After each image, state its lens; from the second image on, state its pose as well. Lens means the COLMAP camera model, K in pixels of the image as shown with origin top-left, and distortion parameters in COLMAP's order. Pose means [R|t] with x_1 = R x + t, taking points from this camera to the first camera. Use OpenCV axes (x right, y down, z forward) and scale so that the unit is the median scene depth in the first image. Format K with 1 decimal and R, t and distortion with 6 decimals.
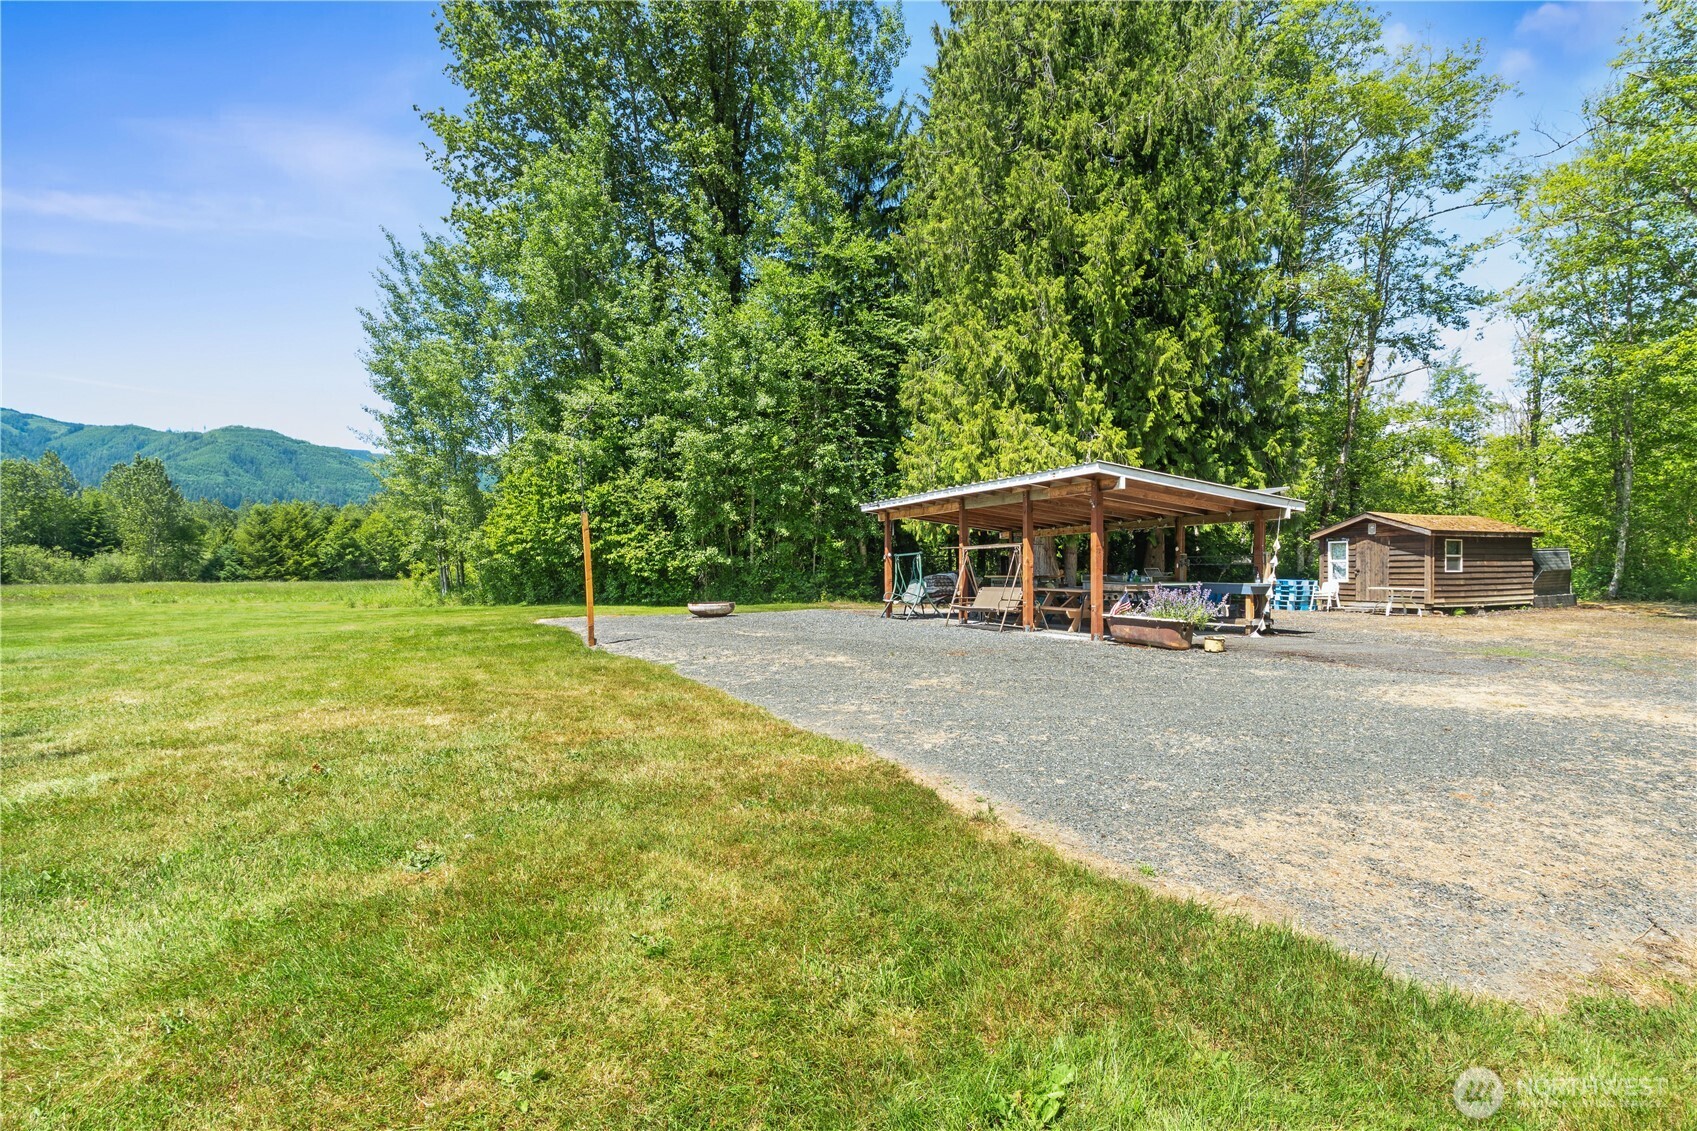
lens RADIAL K [[792.3, 0, 848.5], [0, 792.3, 565.5], [0, 0, 1]] dist [-0.001105, -0.000279]
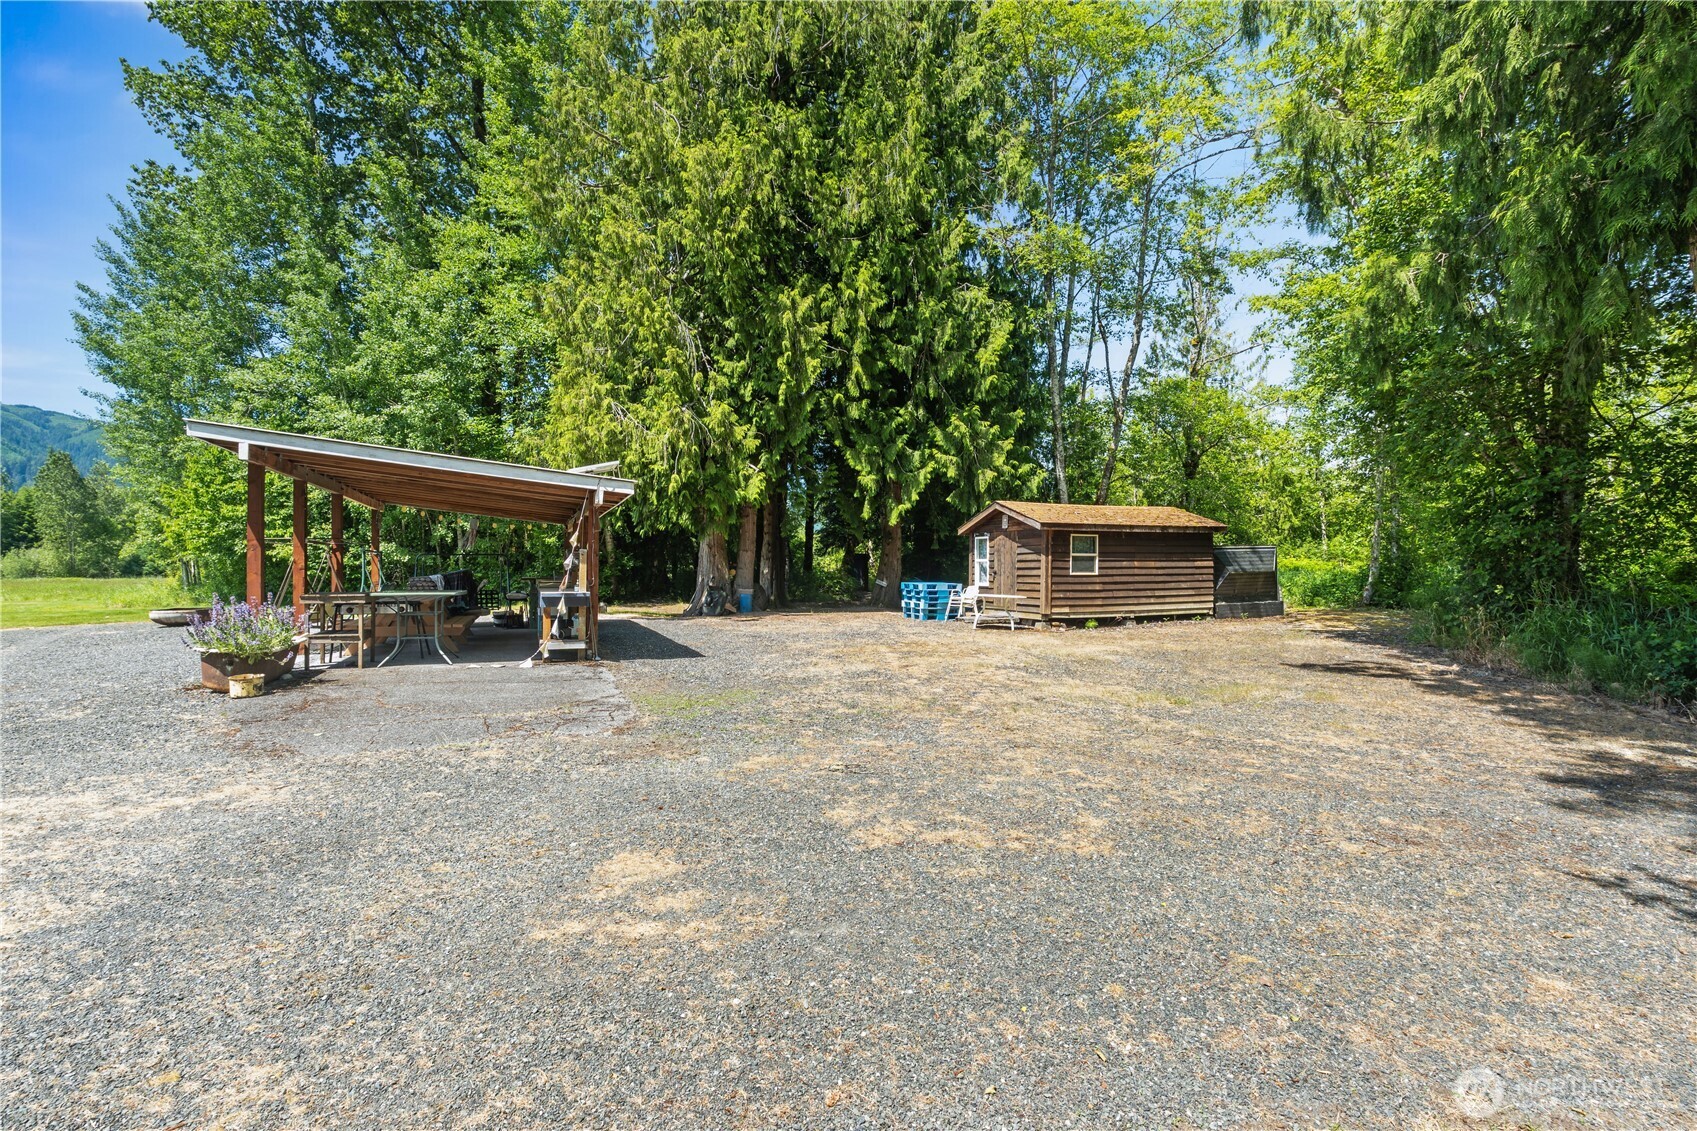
lens RADIAL K [[792.3, 0, 848.5], [0, 792.3, 565.5], [0, 0, 1]] dist [-0.001105, -0.000279]
pose [[0.999721, 0.002065, -0.023551, 0.496721], [-0.001947, 0.999985, 0.005030, -0.004453], [0.023561, -0.004982, 0.999710, 0.165632]]
